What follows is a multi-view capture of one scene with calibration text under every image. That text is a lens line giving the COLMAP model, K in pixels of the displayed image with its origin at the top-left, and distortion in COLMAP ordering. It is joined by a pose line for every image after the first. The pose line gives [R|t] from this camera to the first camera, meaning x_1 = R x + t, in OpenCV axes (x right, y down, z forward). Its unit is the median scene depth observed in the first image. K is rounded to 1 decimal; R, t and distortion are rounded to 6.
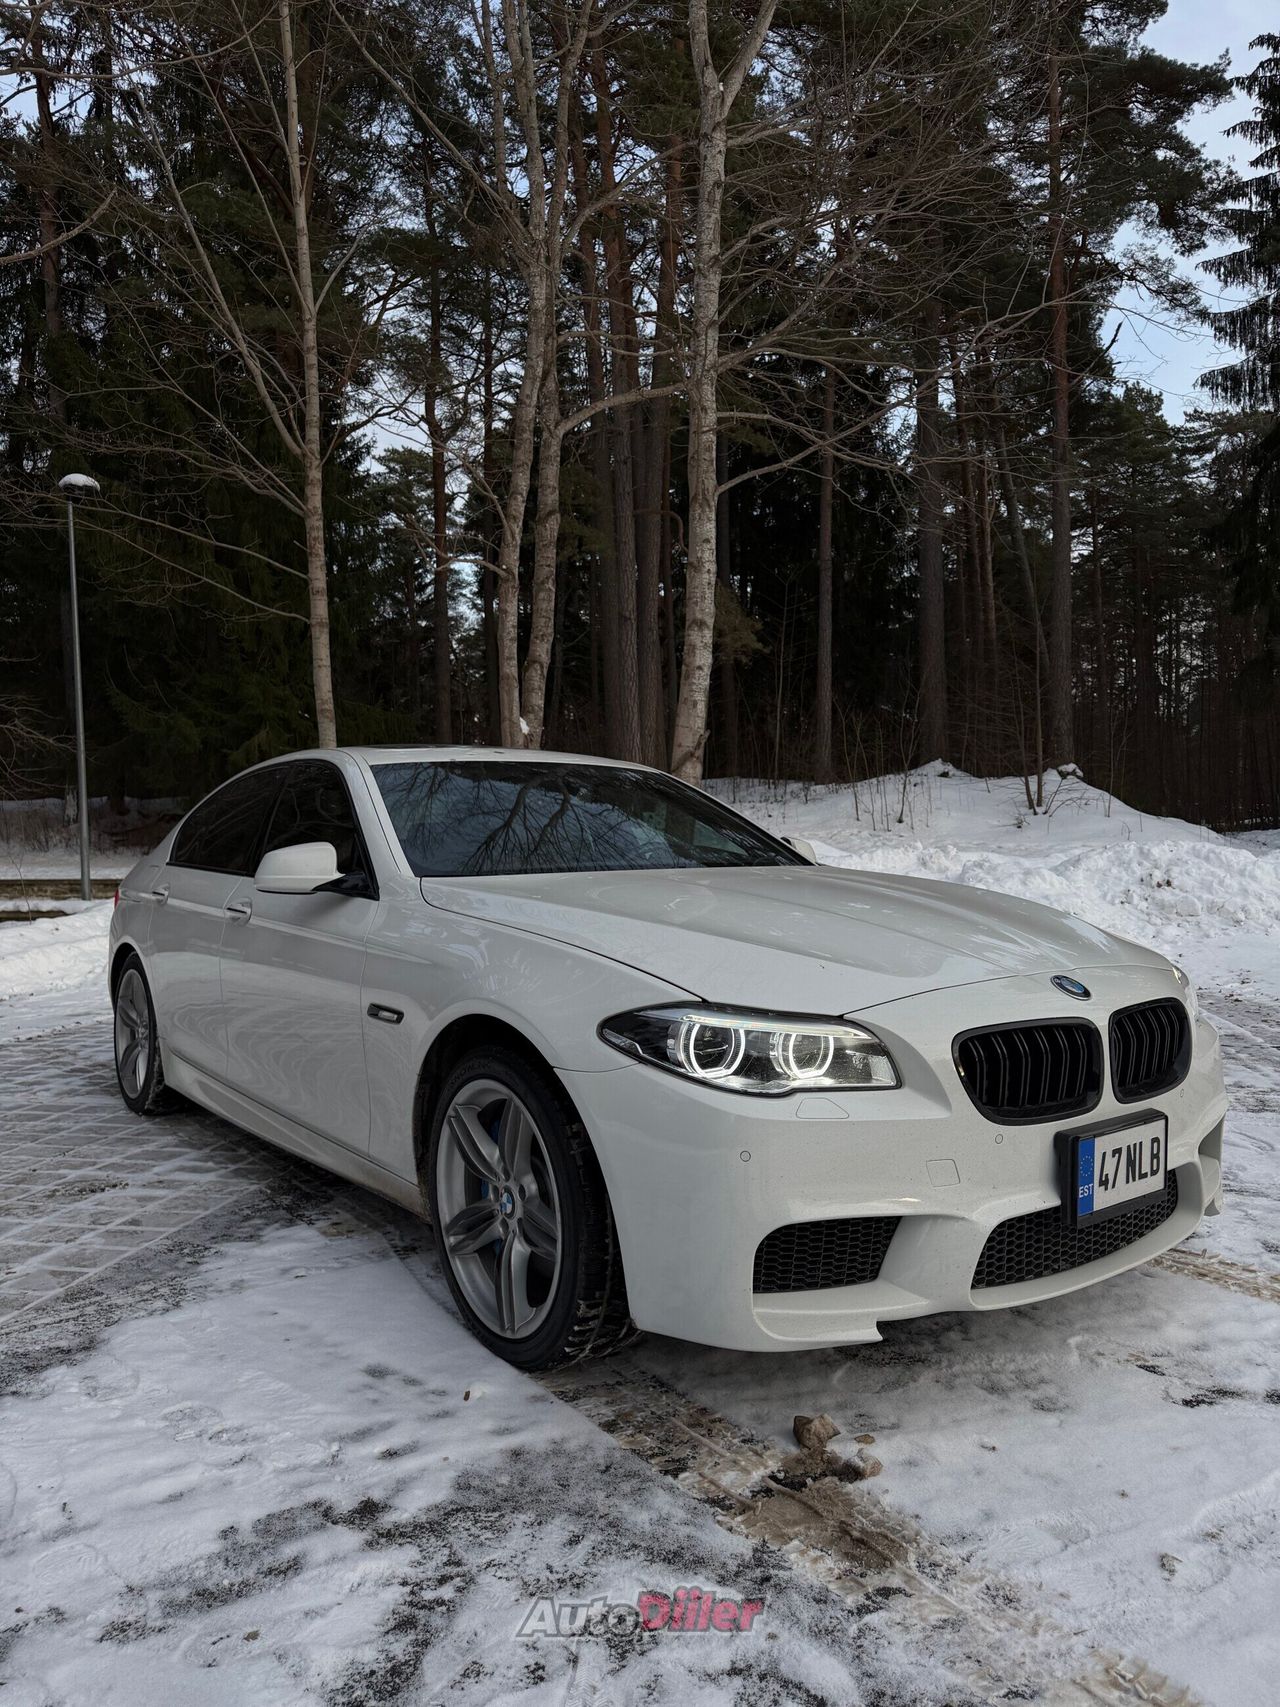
lens RADIAL K [[1202.2, 0, 641.7], [0, 1202.2, 855.5], [0, 0, 1]] dist [0.015068, -0.019450]
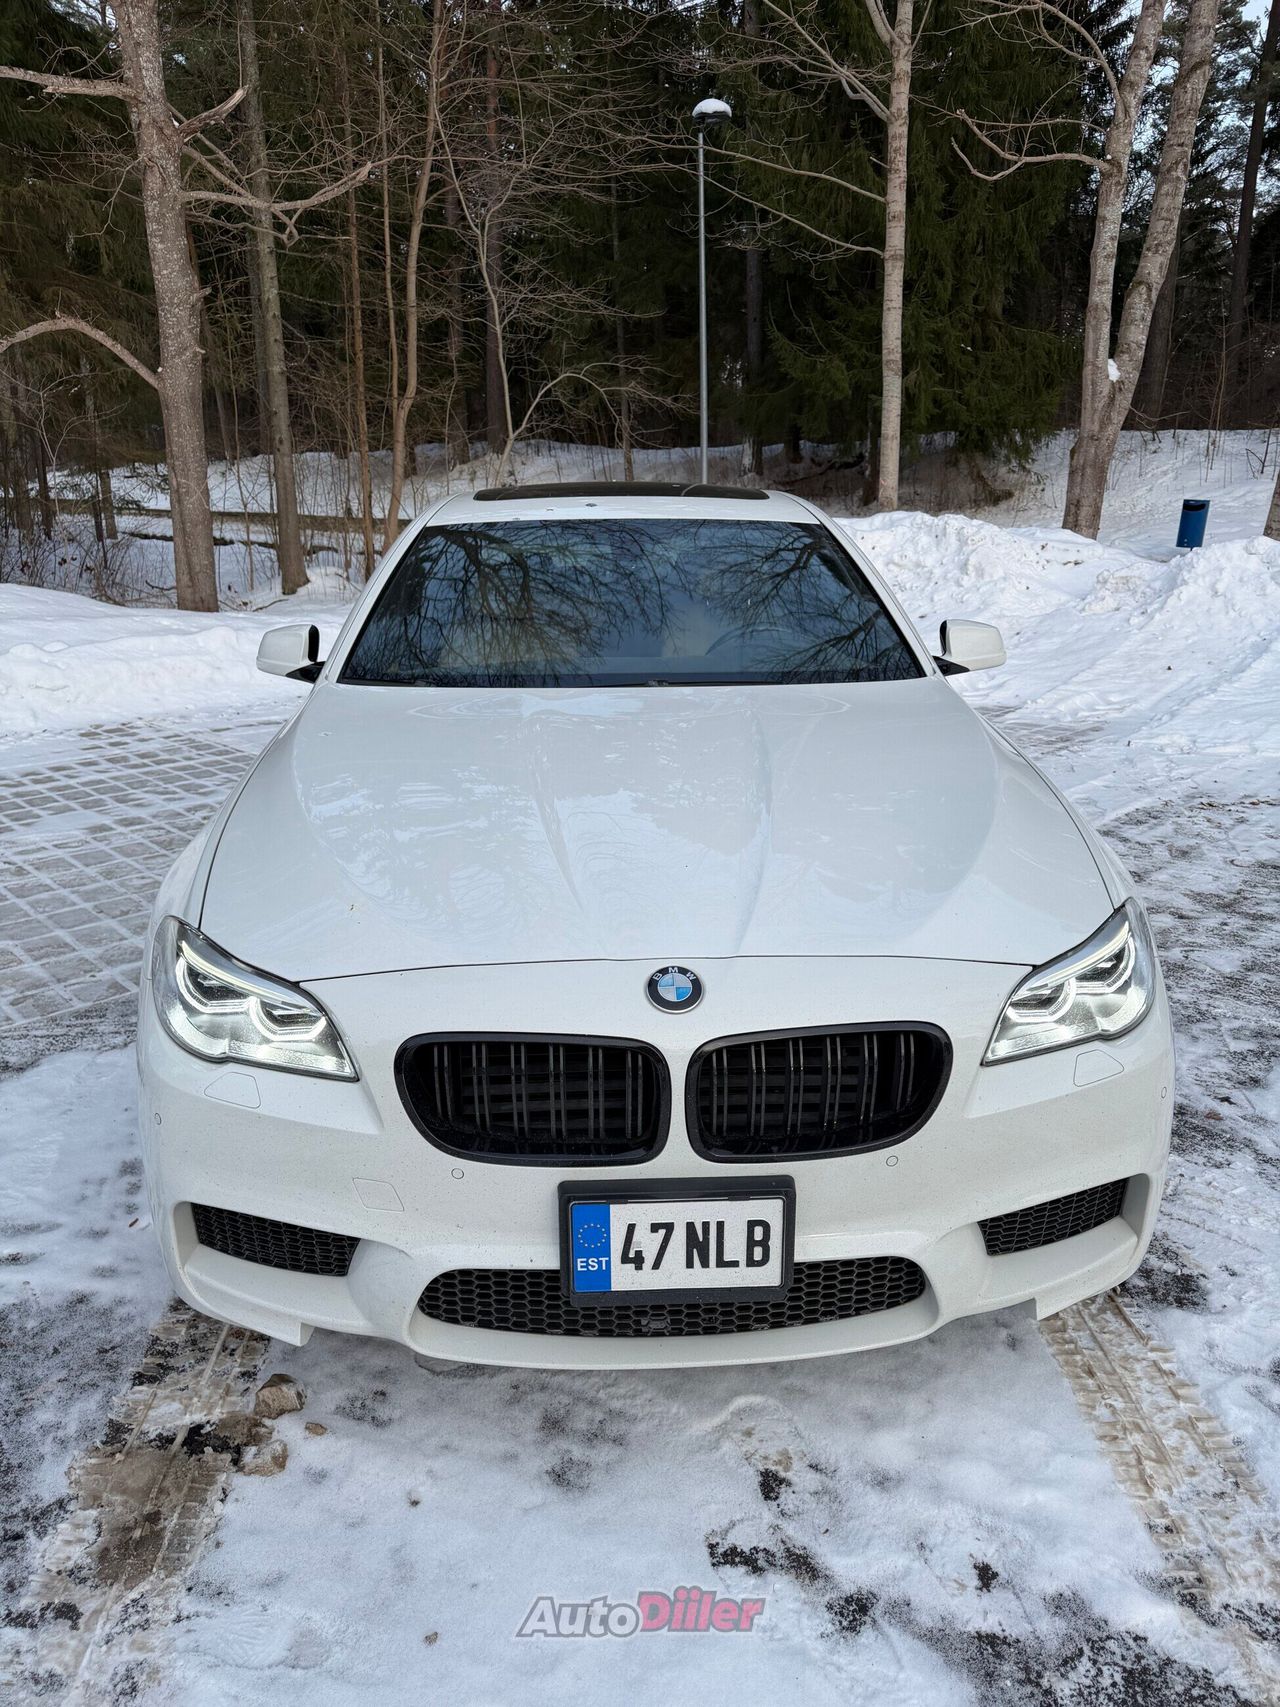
lens RADIAL K [[1202.2, 0, 643.6], [0, 1202.2, 849.0], [0, 0, 1]] dist [0.015068, -0.019450]
pose [[0.828646, 0.169032, -0.533642, 0.673264], [-0.008281, 0.956916, 0.290246, -0.160893], [0.559711, -0.236092, 0.794345, 0.447065]]
